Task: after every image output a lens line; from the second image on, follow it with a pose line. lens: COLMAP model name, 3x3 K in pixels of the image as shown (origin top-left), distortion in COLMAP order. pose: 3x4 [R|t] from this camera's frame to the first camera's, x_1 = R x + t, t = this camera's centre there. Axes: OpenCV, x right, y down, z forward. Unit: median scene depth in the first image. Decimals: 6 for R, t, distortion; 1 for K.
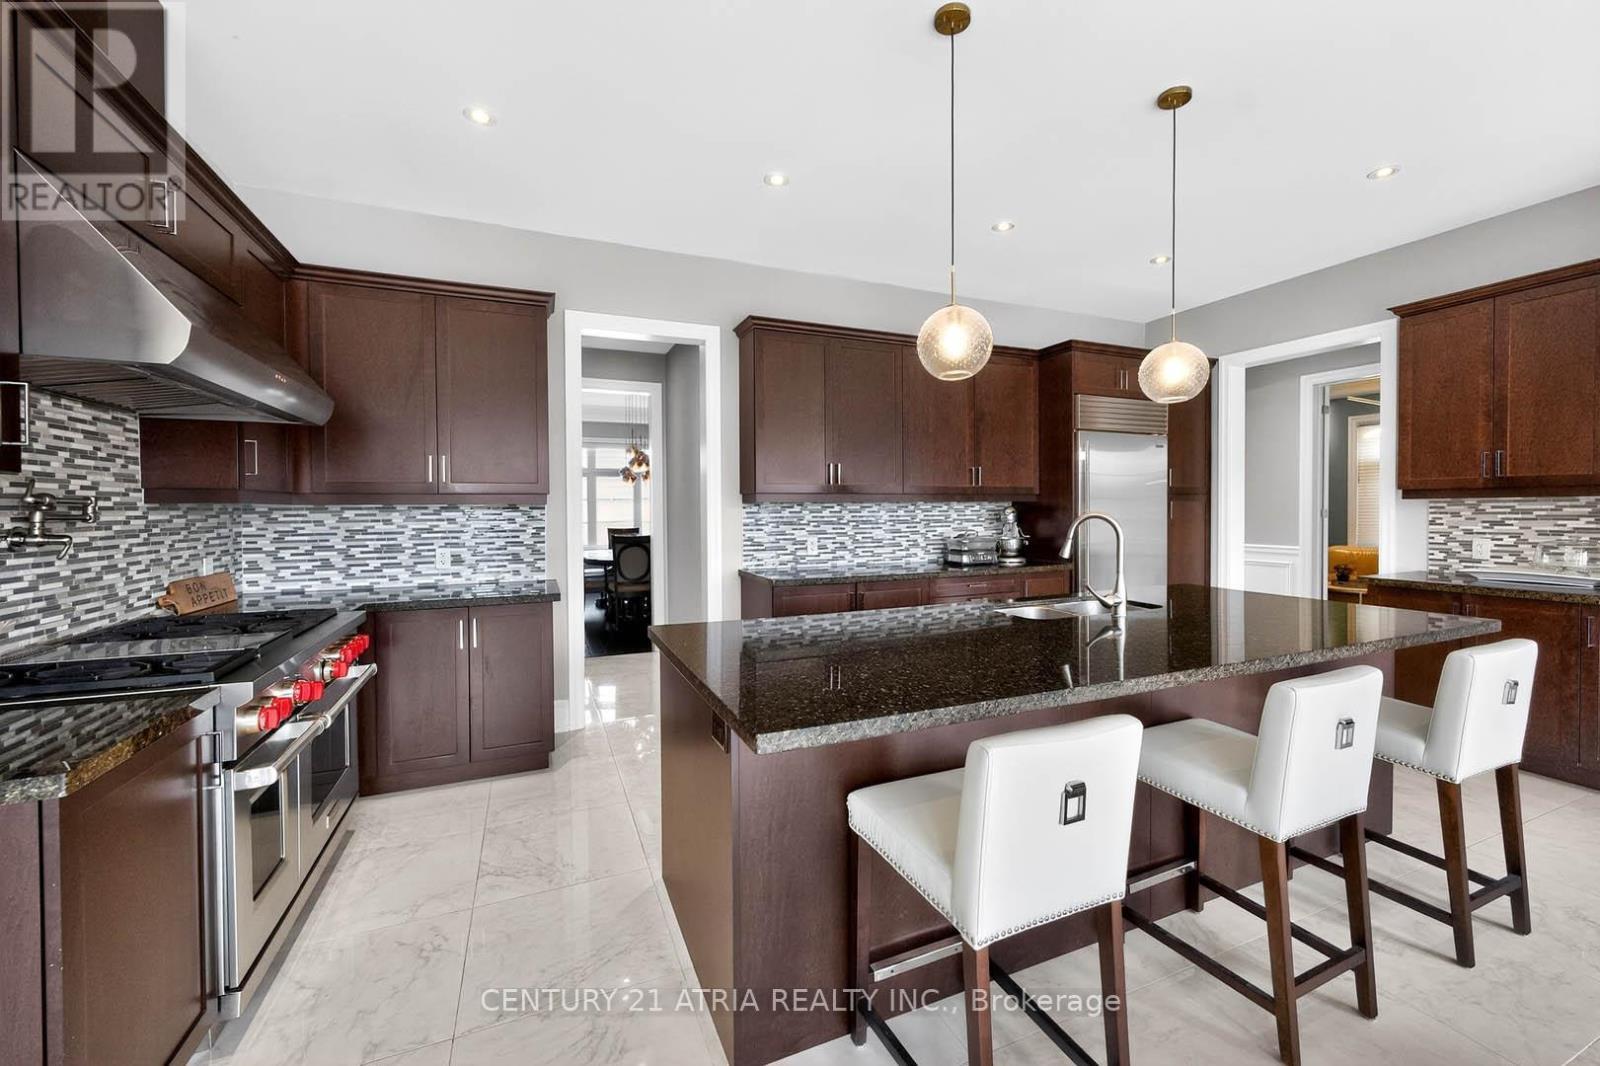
lens RADIAL K [[641.8, 0, 809.6], [0, 641.8, 517.4], [0, 0, 1]] dist [0.000204, -0.000115]
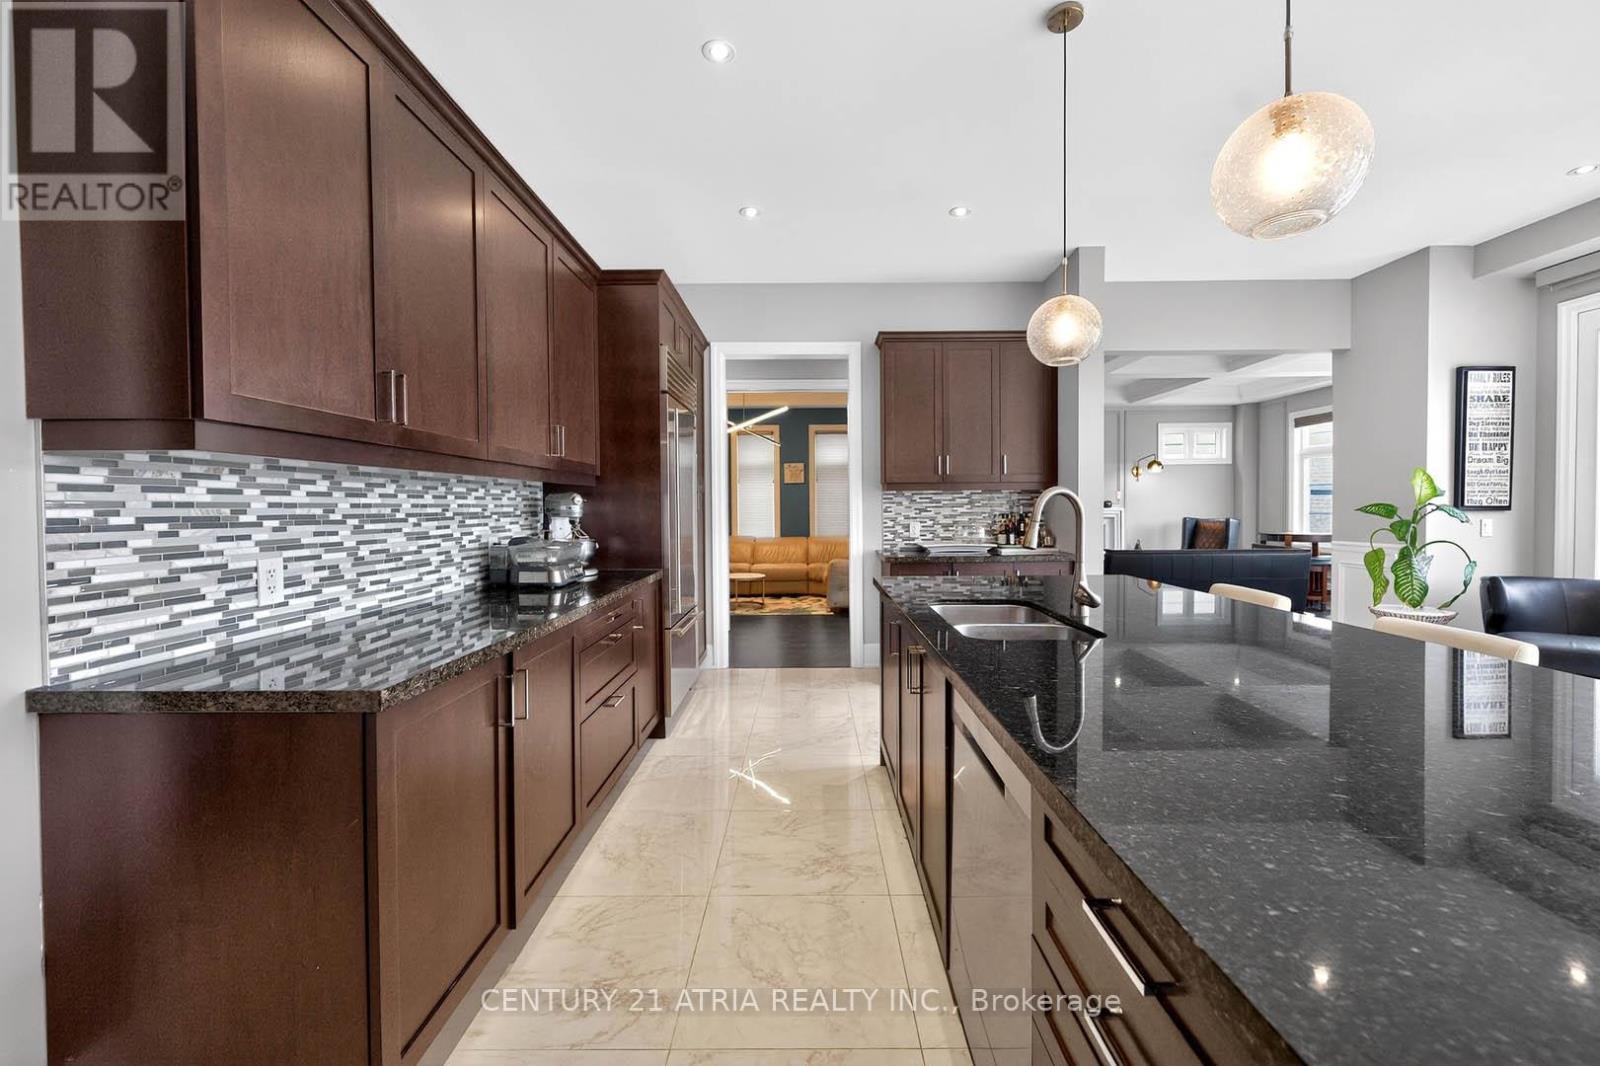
lens RADIAL K [[641.8, 0, 809.6], [0, 641.8, 517.4], [0, 0, 1]] dist [0.000204, -0.000115]
pose [[0.405071, -0.011884, 0.914208, -0.262642], [0.019132, 0.999807, 0.004520, 0.013671], [-0.914085, 0.015660, 0.405221, 0.671480]]
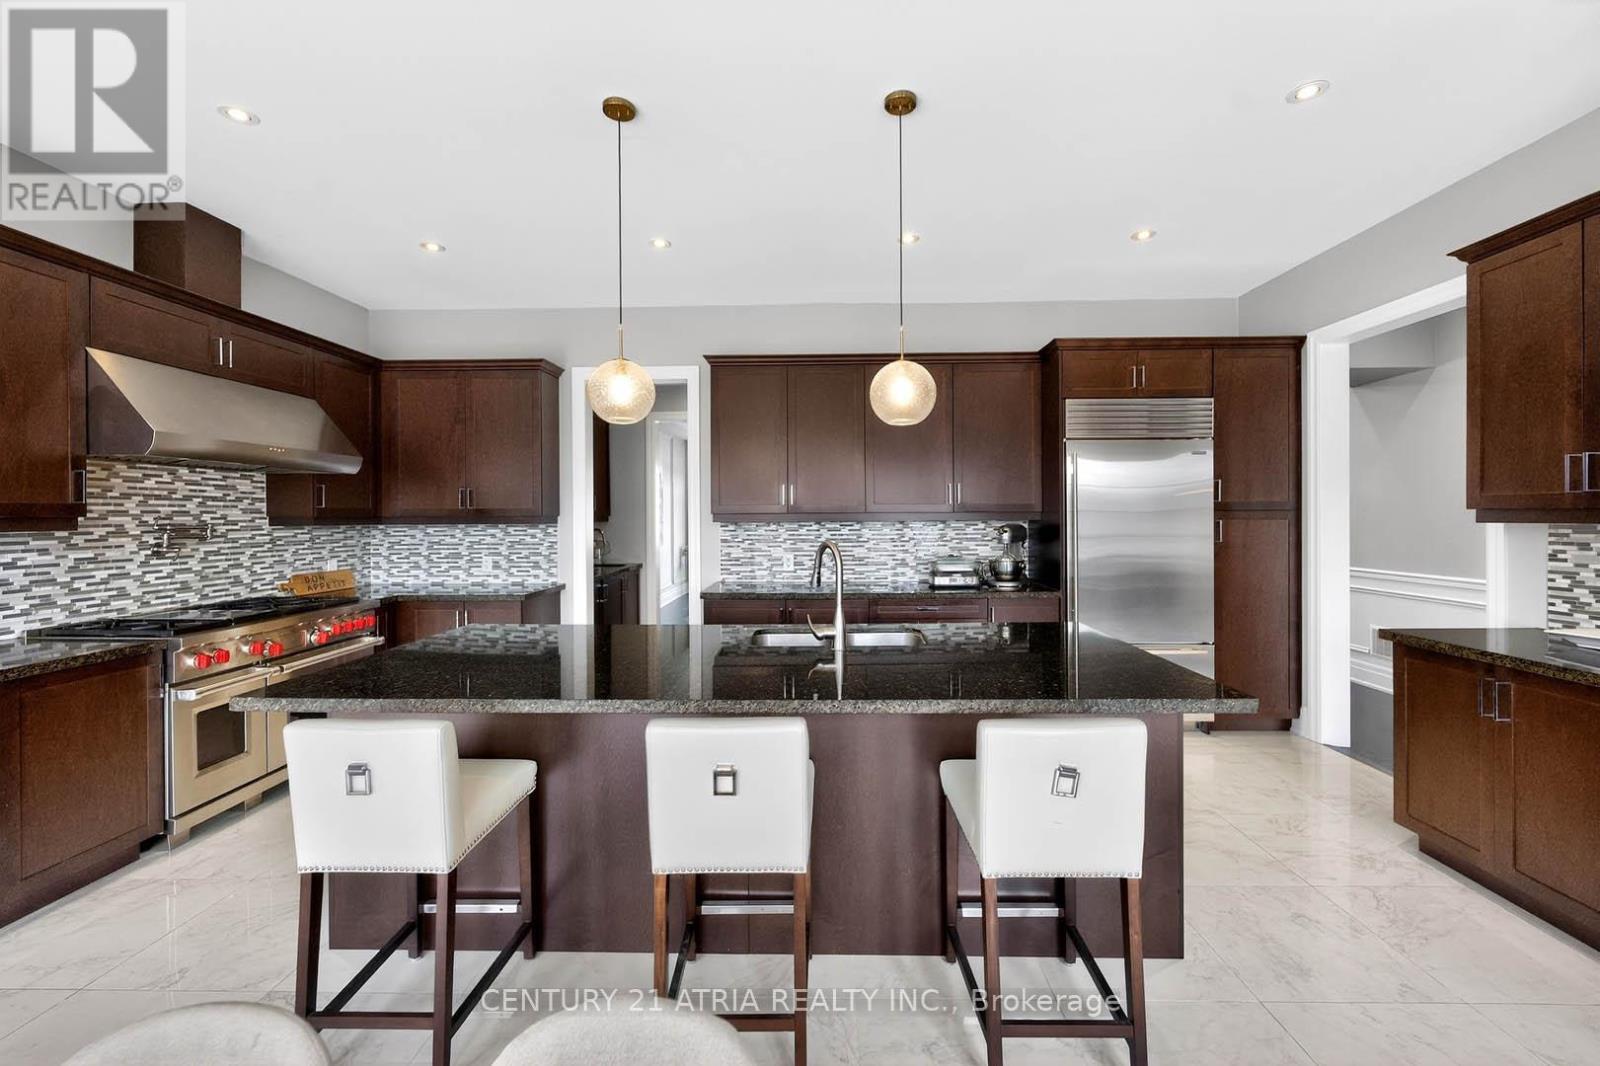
lens RADIAL K [[641.8, 0, 809.6], [0, 641.8, 517.4], [0, 0, 1]] dist [0.000204, -0.000115]
pose [[0.907579, 0.001941, -0.419878, 0.585794], [-0.005991, 0.999947, -0.008328, -0.025379], [0.419839, 0.010074, 0.907543, 0.066498]]
